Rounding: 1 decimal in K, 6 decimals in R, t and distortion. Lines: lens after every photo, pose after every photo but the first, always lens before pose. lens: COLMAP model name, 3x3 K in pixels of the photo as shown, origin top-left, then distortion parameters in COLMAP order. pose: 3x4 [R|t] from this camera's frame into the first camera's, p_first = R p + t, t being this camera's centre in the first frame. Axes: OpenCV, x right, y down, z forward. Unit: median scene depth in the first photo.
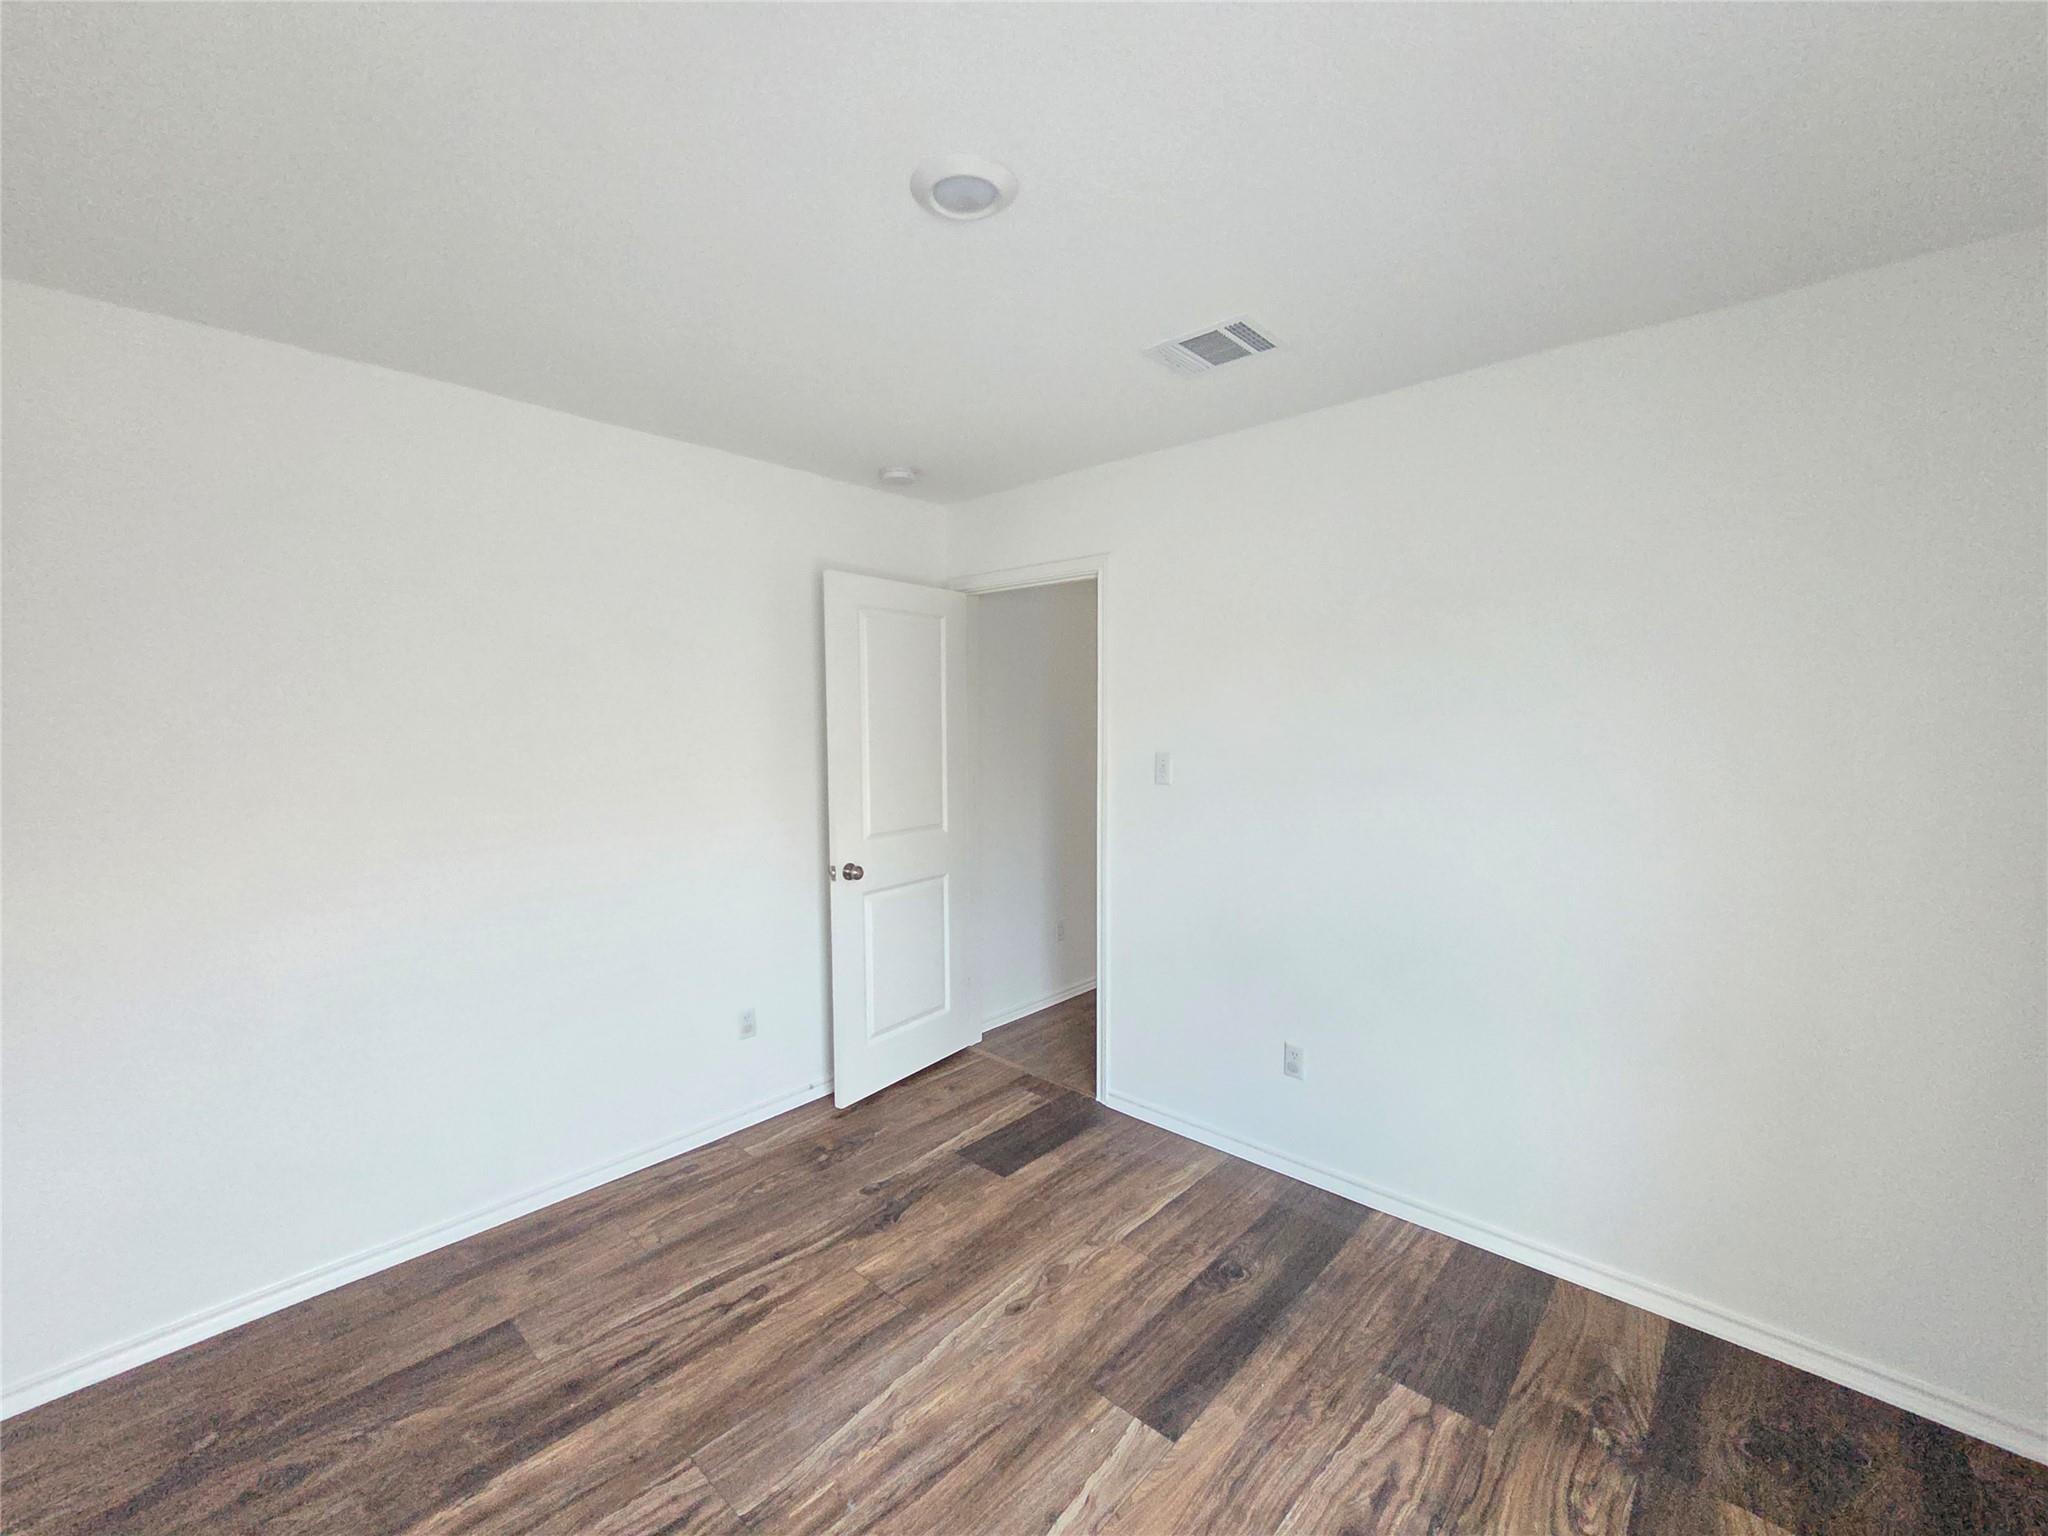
lens RADIAL K [[843.9, 0, 1028.7], [0, 843.9, 769.5], [0, 0, 1]] dist [-0.002102, 0.000221]
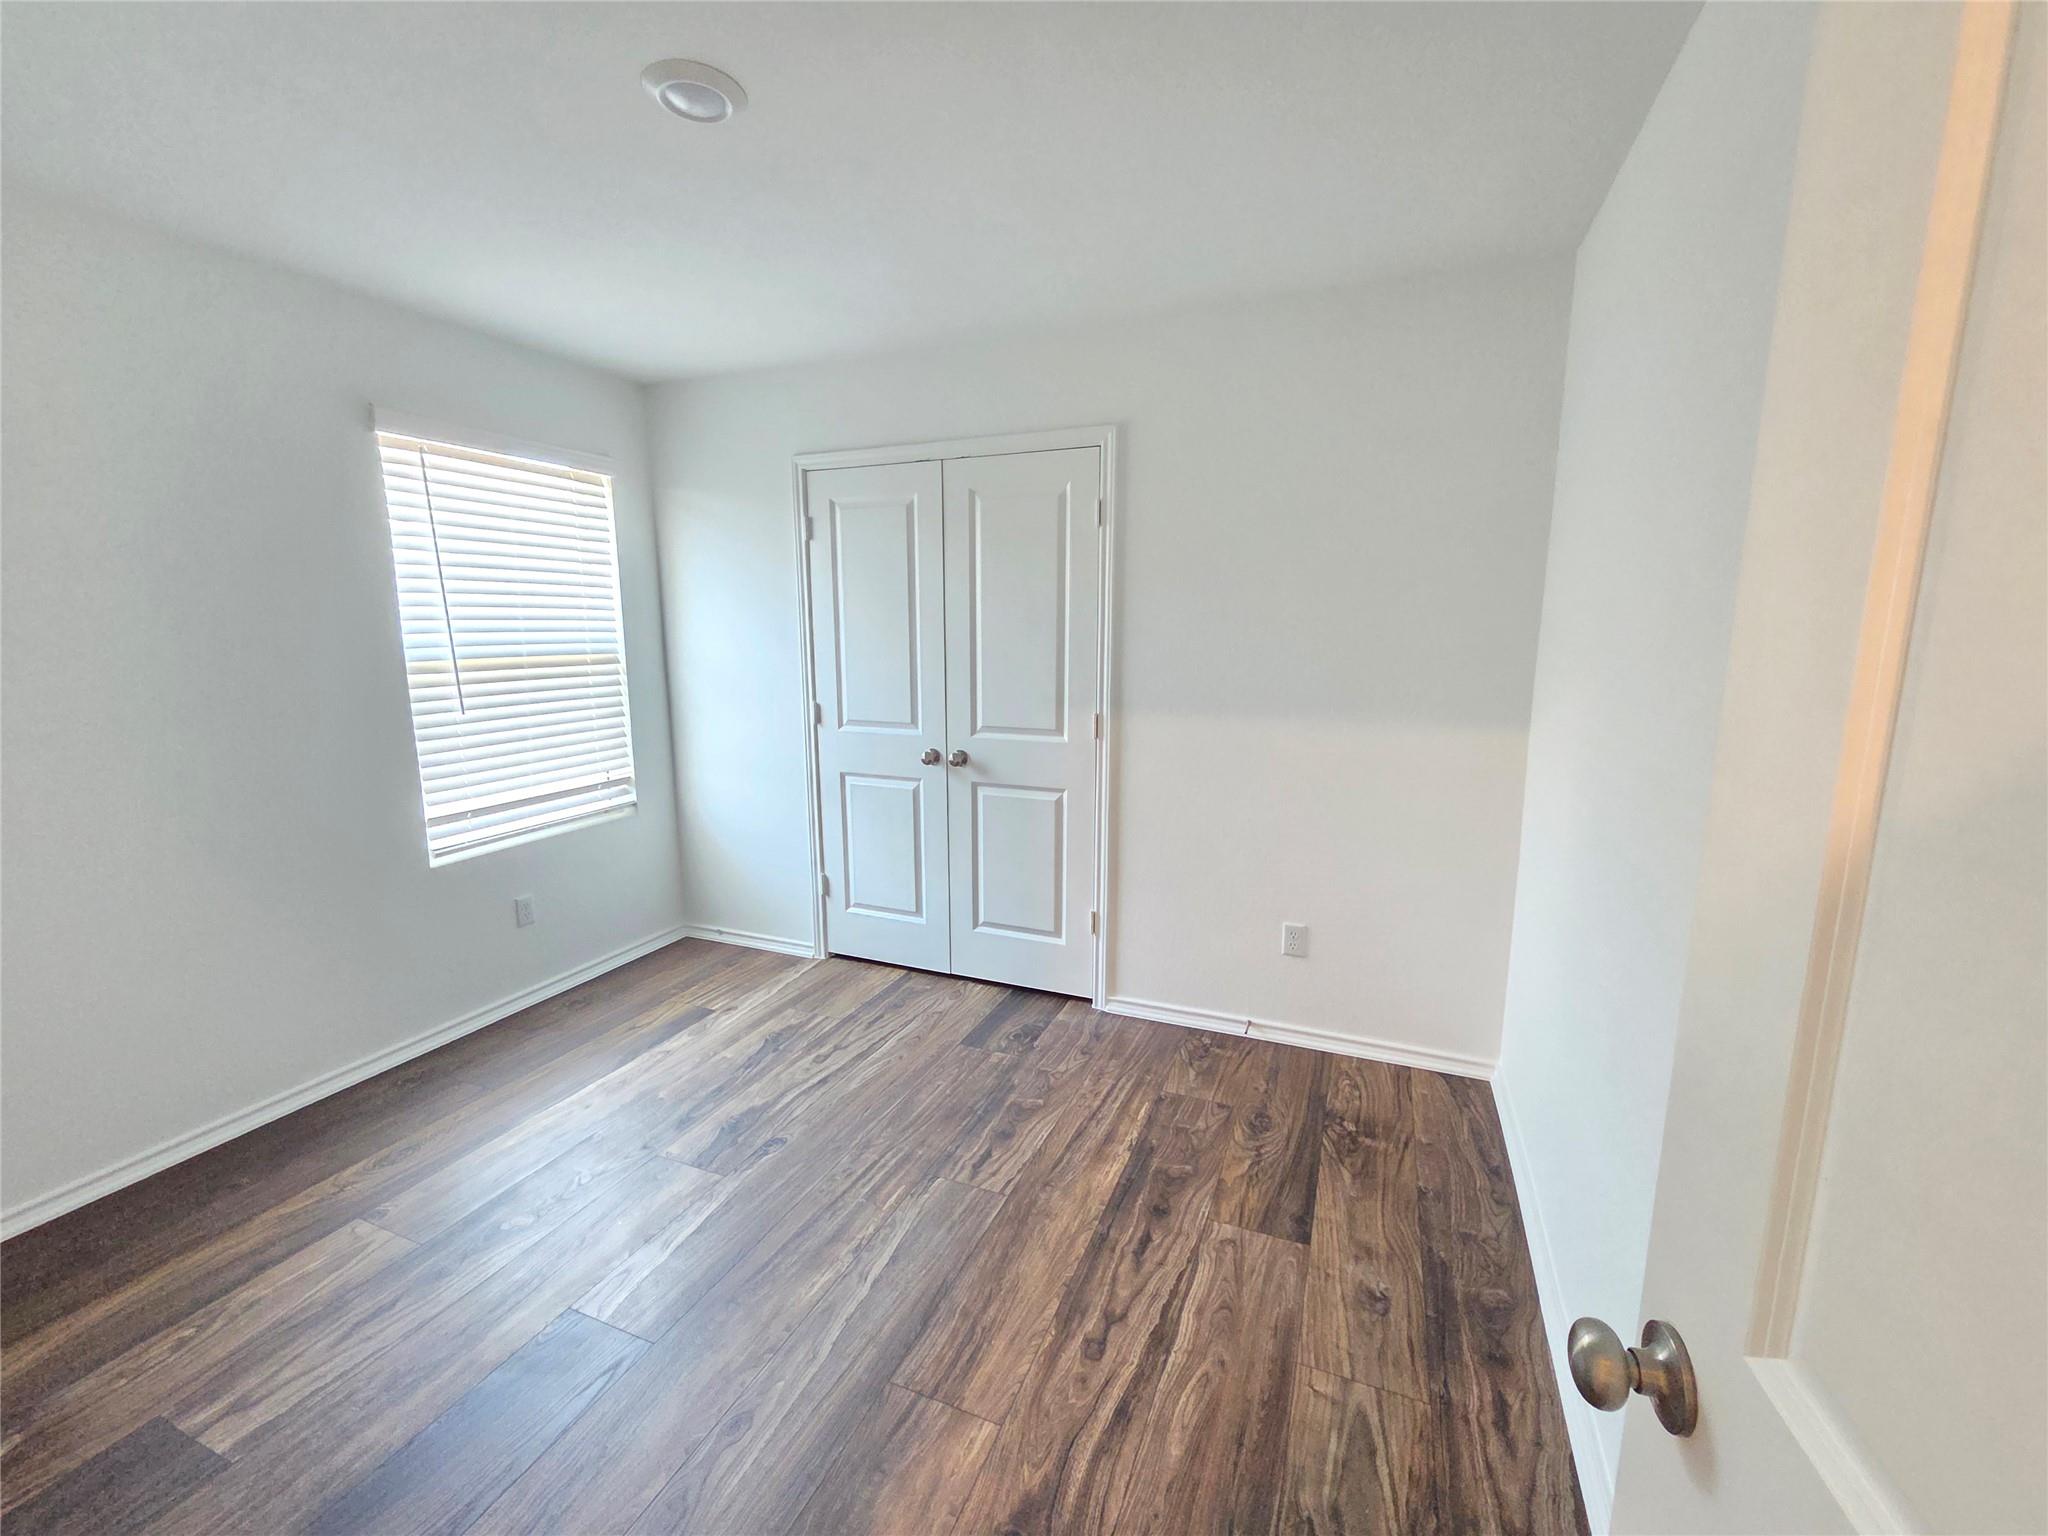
lens RADIAL K [[843.9, 0, 1028.7], [0, 843.9, 769.5], [0, 0, 1]] dist [-0.002102, 0.000221]
pose [[-0.941063, 0.062035, -0.332493, -0.045964], [-0.017324, 0.972906, 0.230552, -0.074919], [0.337787, 0.222724, -0.914491, 1.696210]]
